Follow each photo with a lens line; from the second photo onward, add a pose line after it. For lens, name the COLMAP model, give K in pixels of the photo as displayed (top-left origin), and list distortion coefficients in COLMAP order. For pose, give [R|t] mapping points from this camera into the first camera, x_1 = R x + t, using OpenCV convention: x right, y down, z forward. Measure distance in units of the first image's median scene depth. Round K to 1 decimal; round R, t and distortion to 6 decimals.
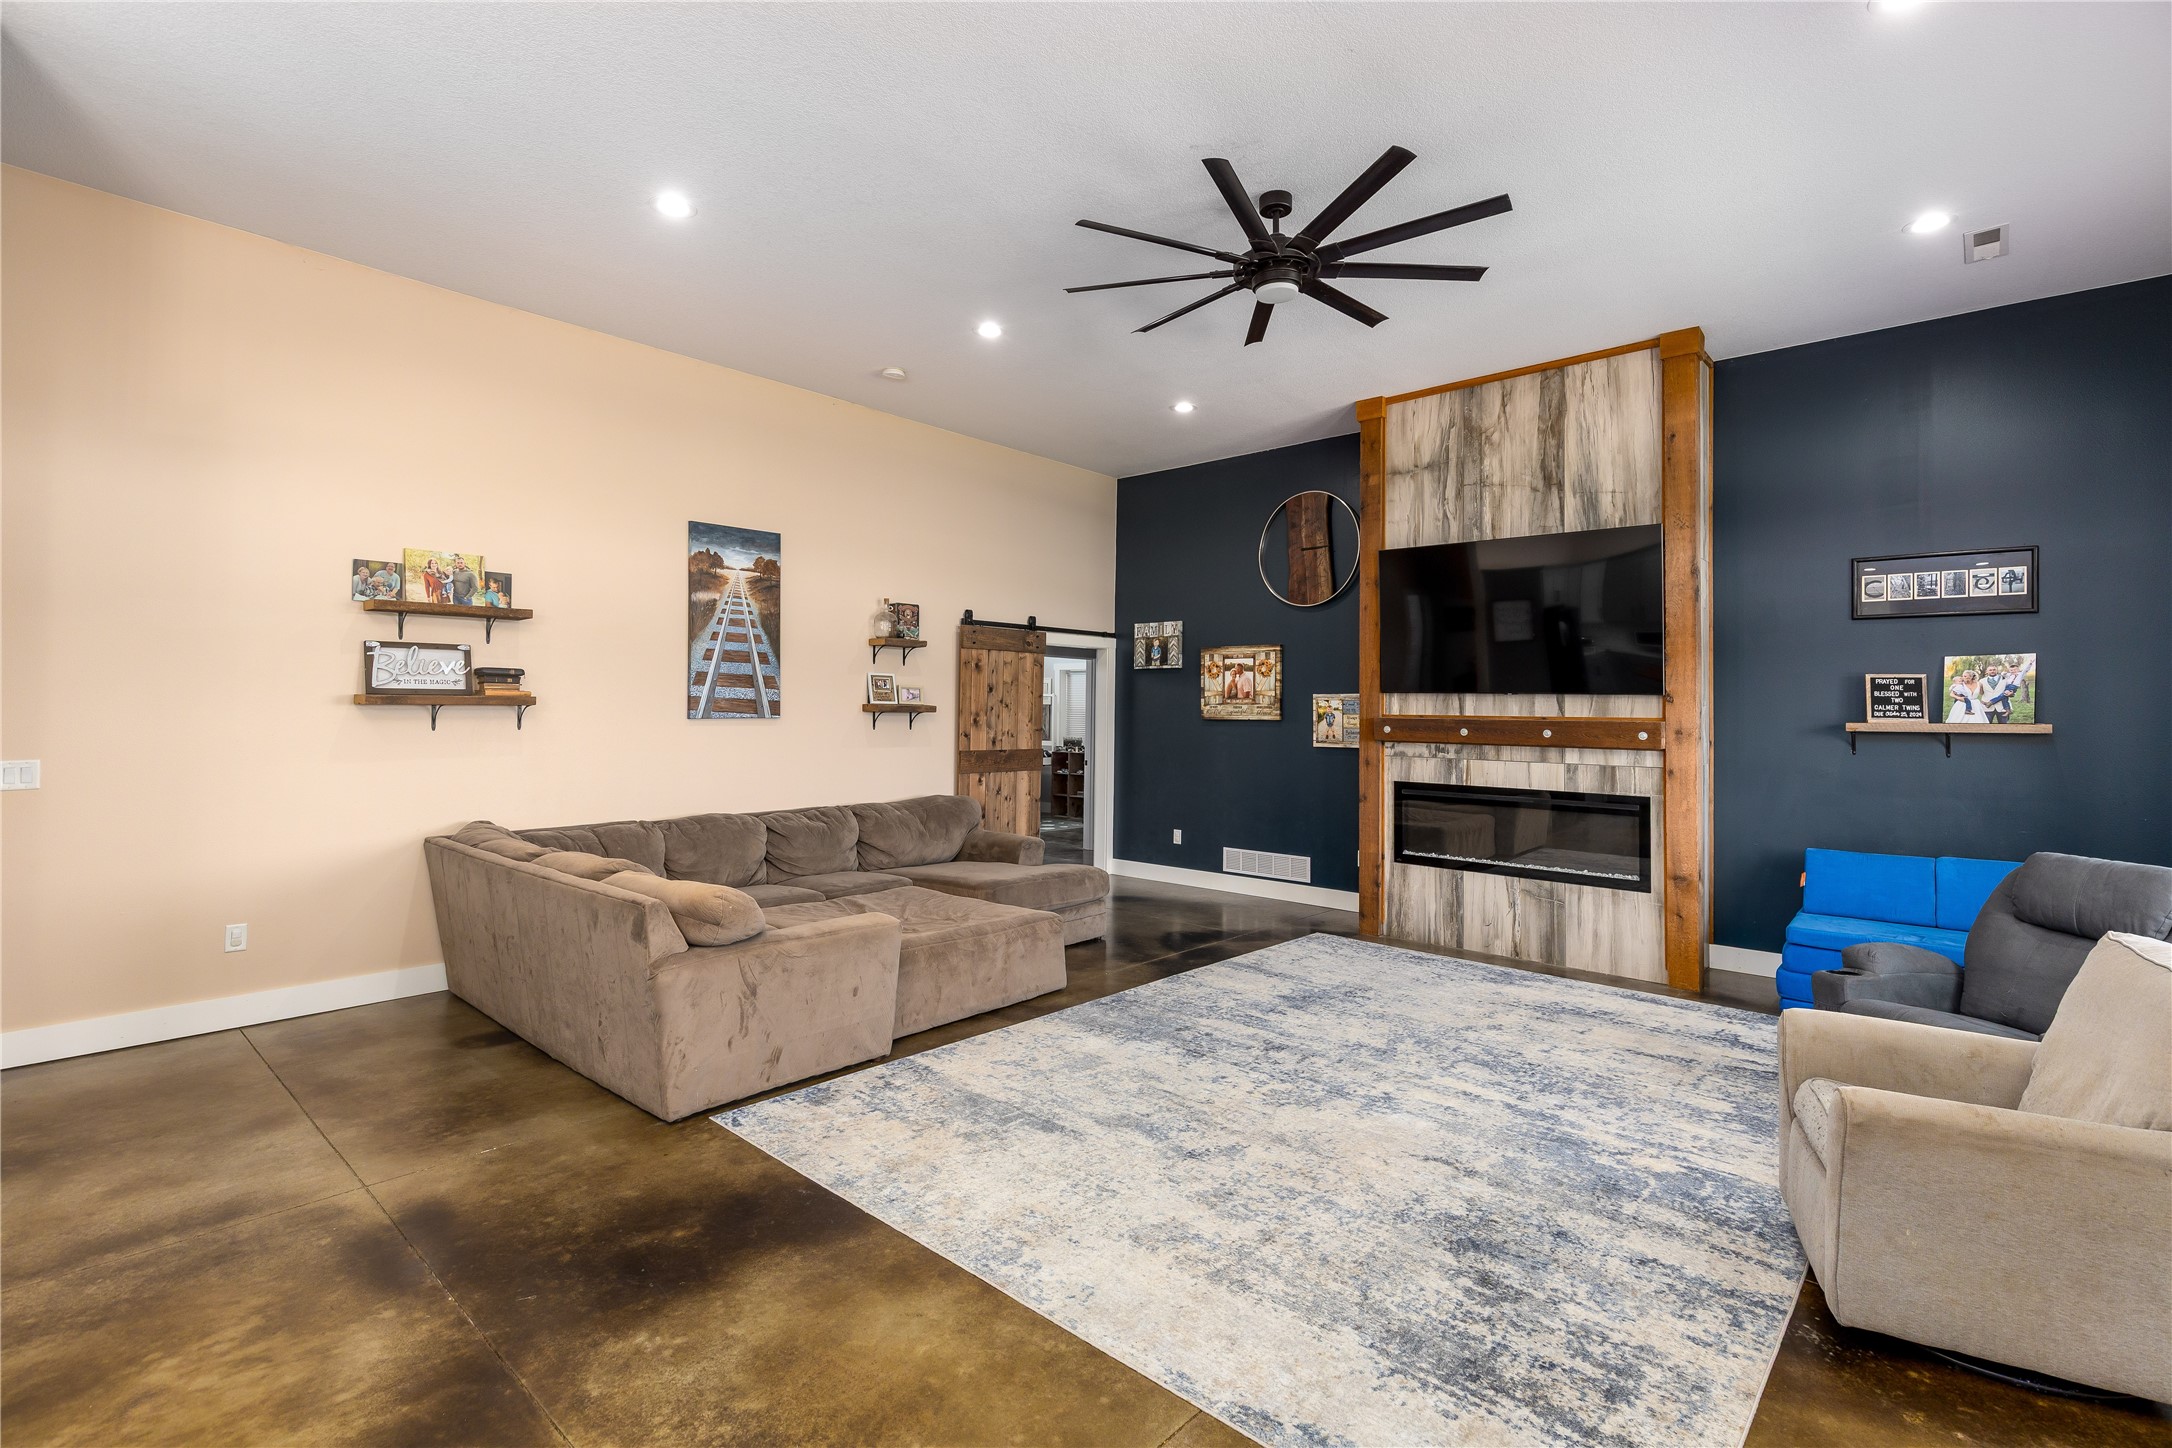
lens RADIAL K [[1003.8, 0, 1088.1], [0, 1003.8, 697.2], [0, 0, 1]] dist [0.000808, -0.000407]
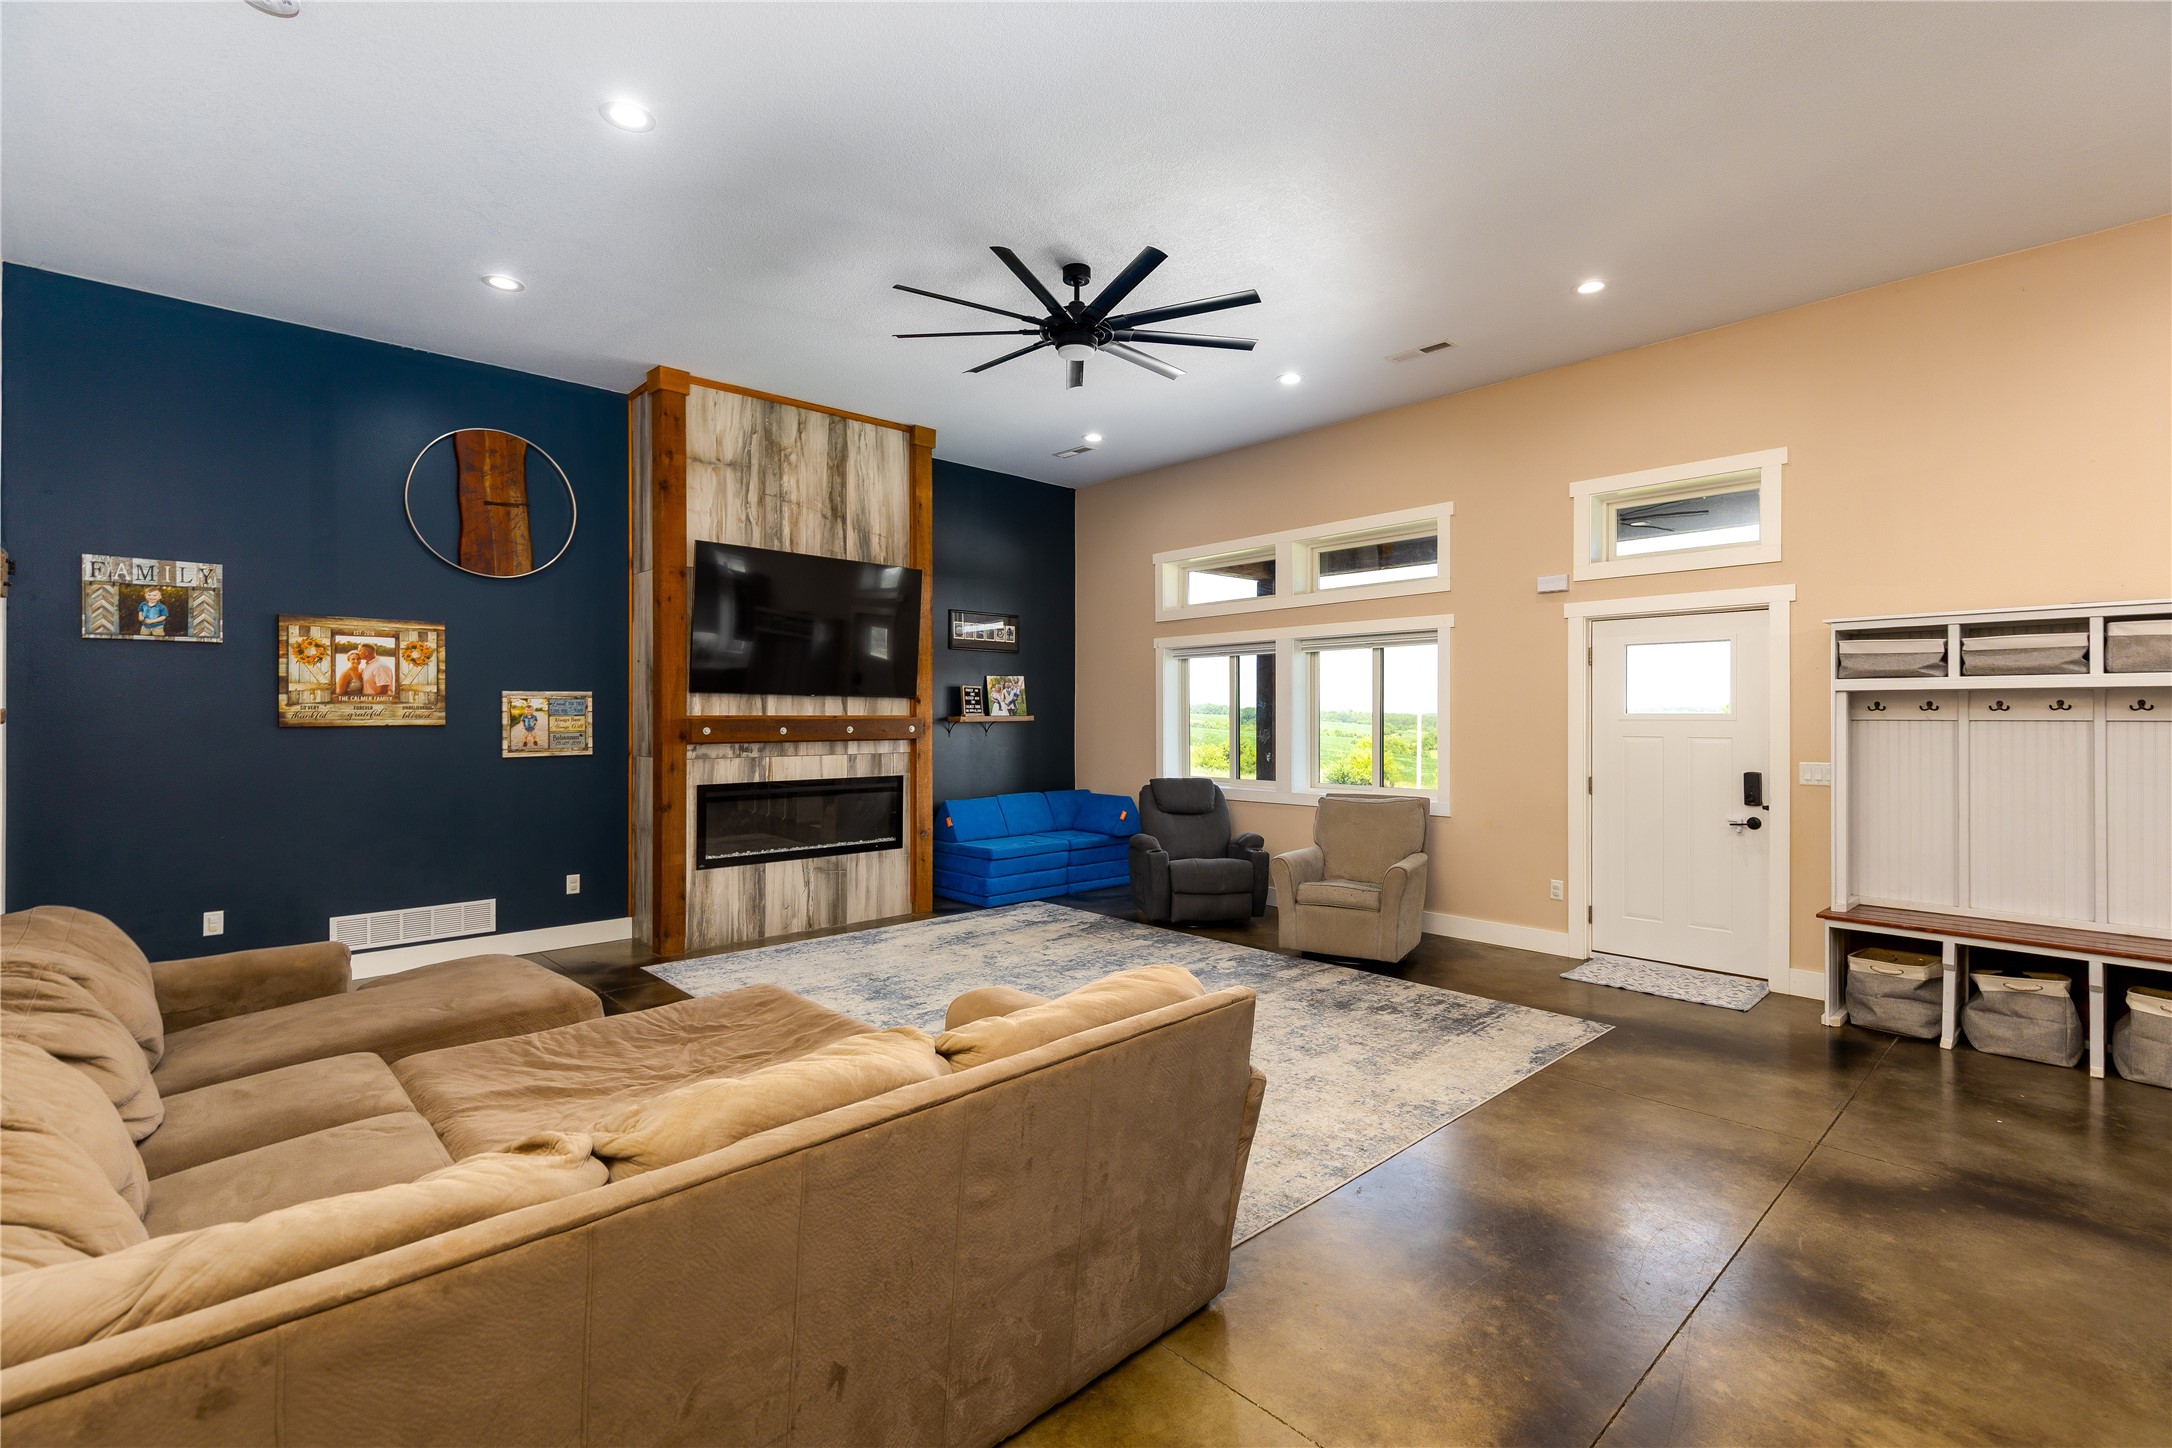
lens RADIAL K [[987.5, 0, 1086.0], [0, 987.5, 724.0], [0, 0, 1]] dist [0.003009, -0.000297]
pose [[0.074071, -0.021548, 0.997020, -0.637736], [-0.011554, 0.999681, 0.022463, 0.000268], [-0.997186, -0.013183, 0.073798, 0.599202]]
